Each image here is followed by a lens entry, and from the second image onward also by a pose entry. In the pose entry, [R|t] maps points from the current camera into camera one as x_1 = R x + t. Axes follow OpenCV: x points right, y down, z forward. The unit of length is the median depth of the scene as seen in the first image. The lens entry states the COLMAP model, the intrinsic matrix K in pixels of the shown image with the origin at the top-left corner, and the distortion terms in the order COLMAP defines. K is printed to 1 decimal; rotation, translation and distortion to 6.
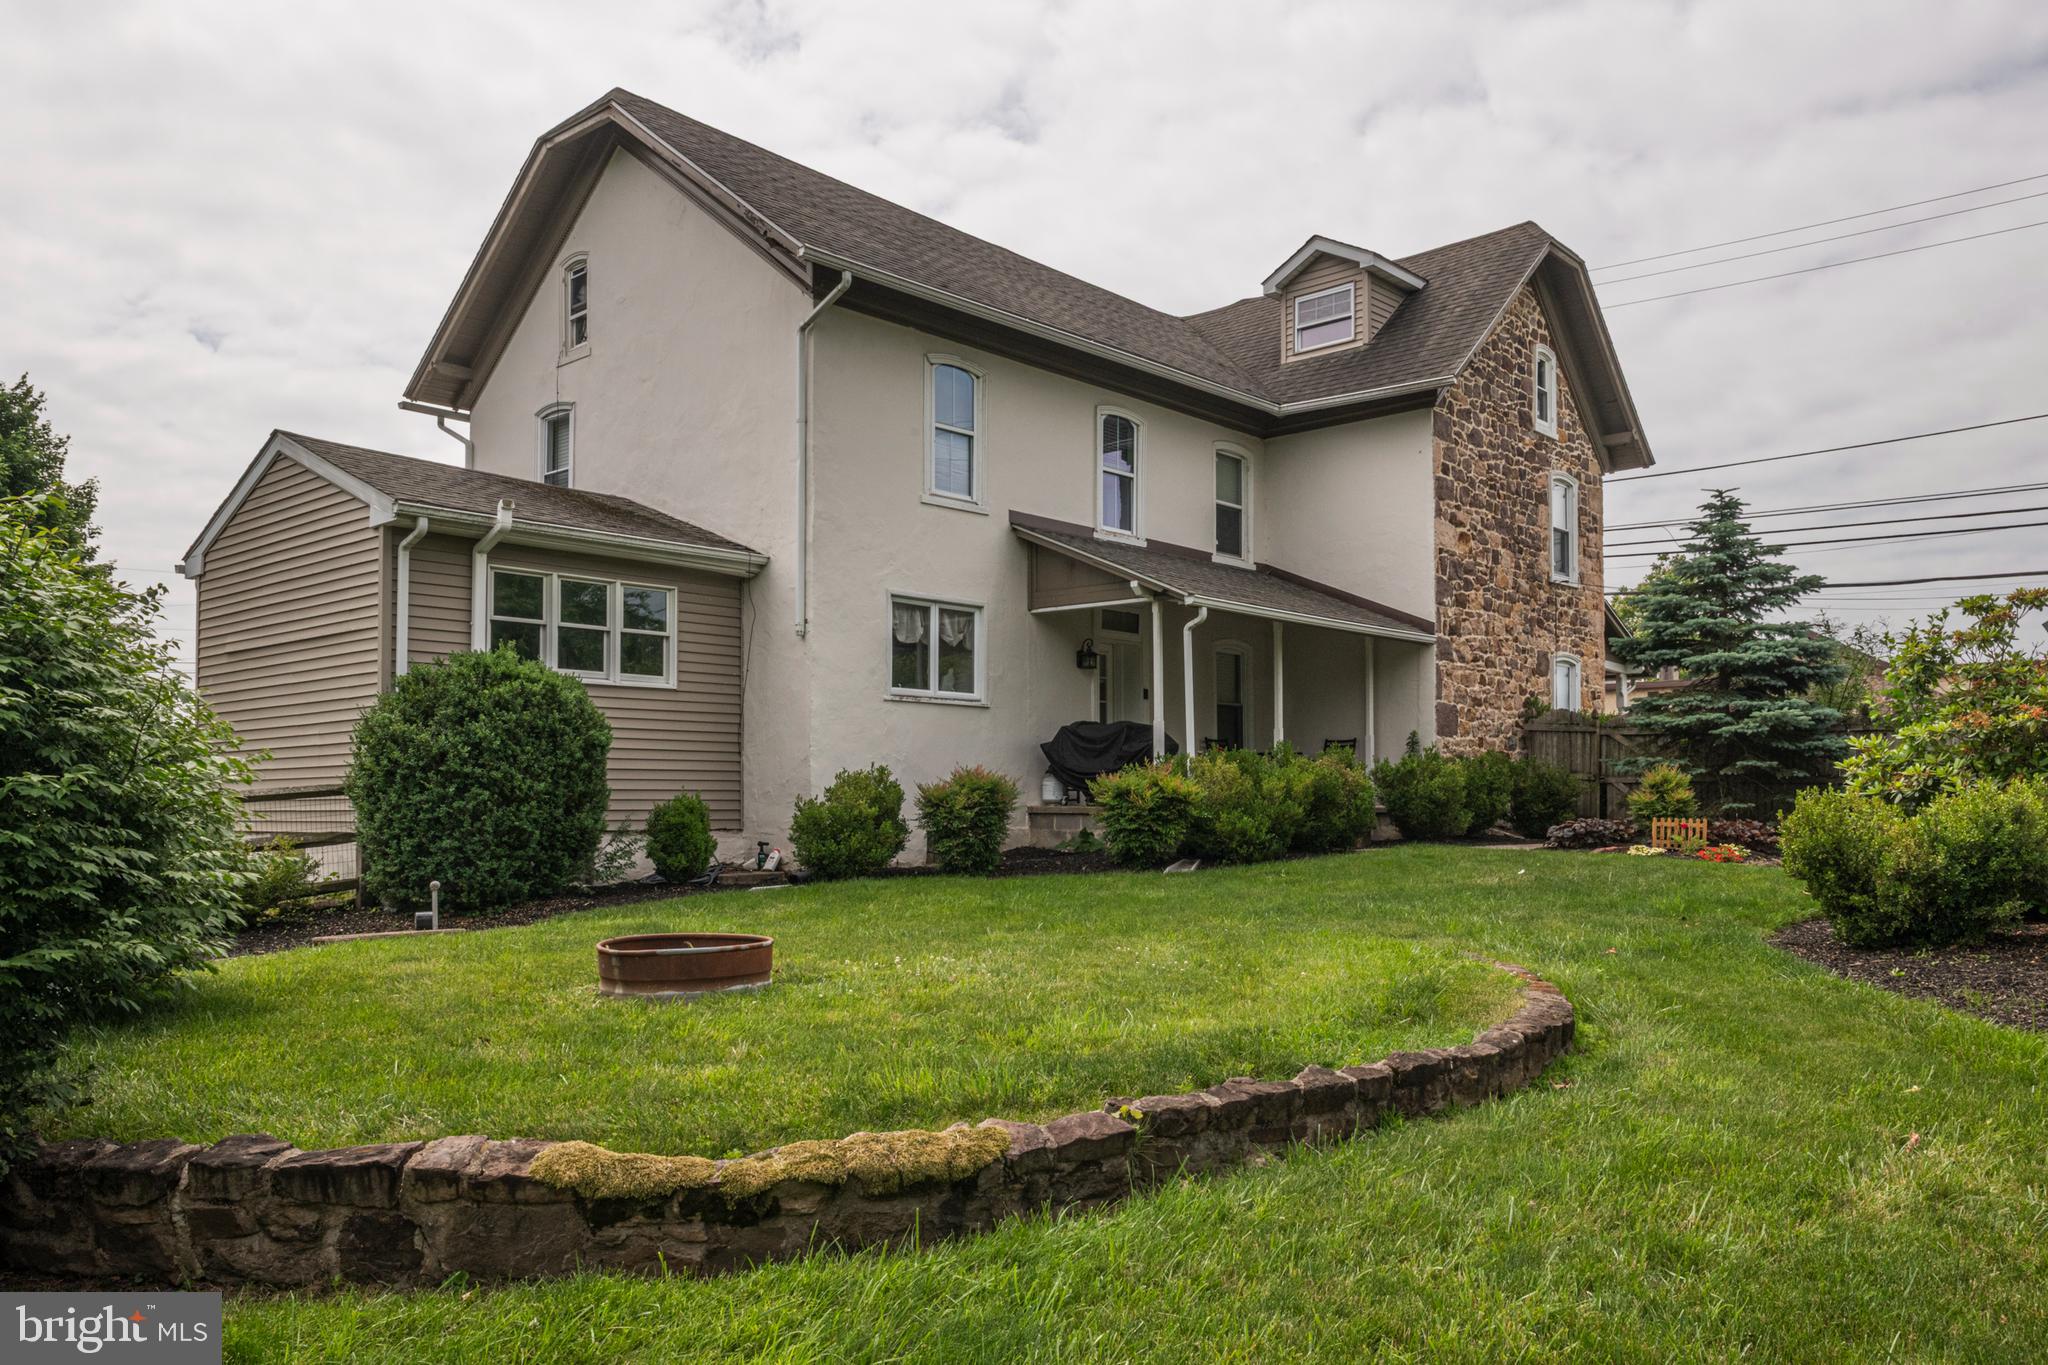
lens RADIAL K [[1547.1, 0, 1095.2], [0, 1547.1, 770.3], [0, 0, 1]] dist [0.002012, 0.001916]
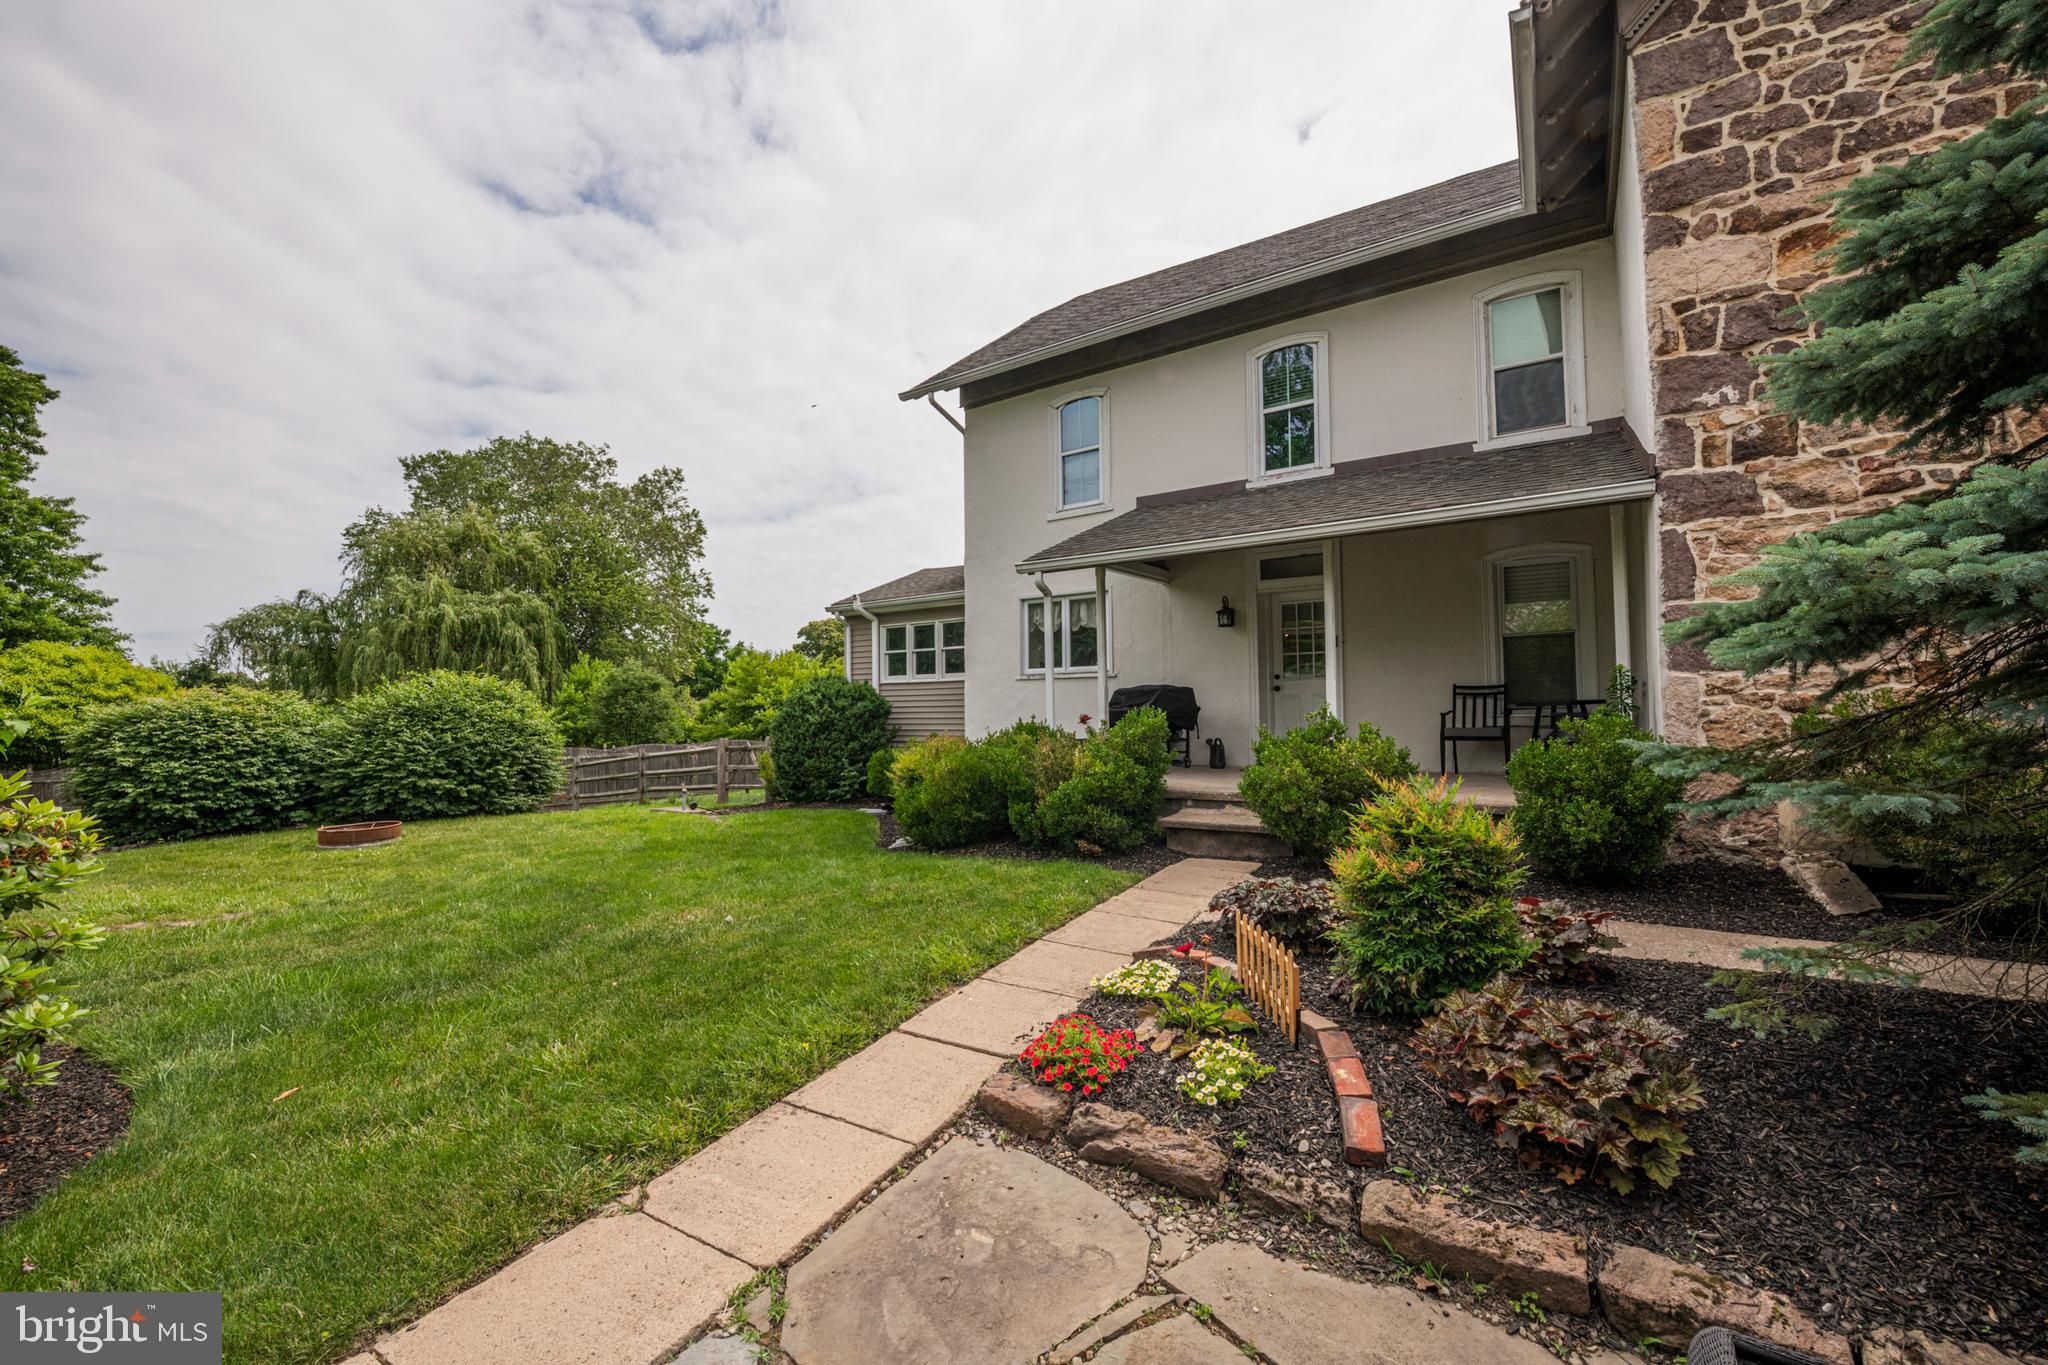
lens RADIAL K [[853.2, 0, 1036.9], [0, 853.2, 684.5], [0, 0, 1]] dist [-0.021331, -0.001036]
pose [[0.093362, -0.030969, -0.995151, 0.467880], [0.030406, 0.999139, -0.028241, -0.016411], [0.995168, -0.027622, 0.094223, 0.751503]]
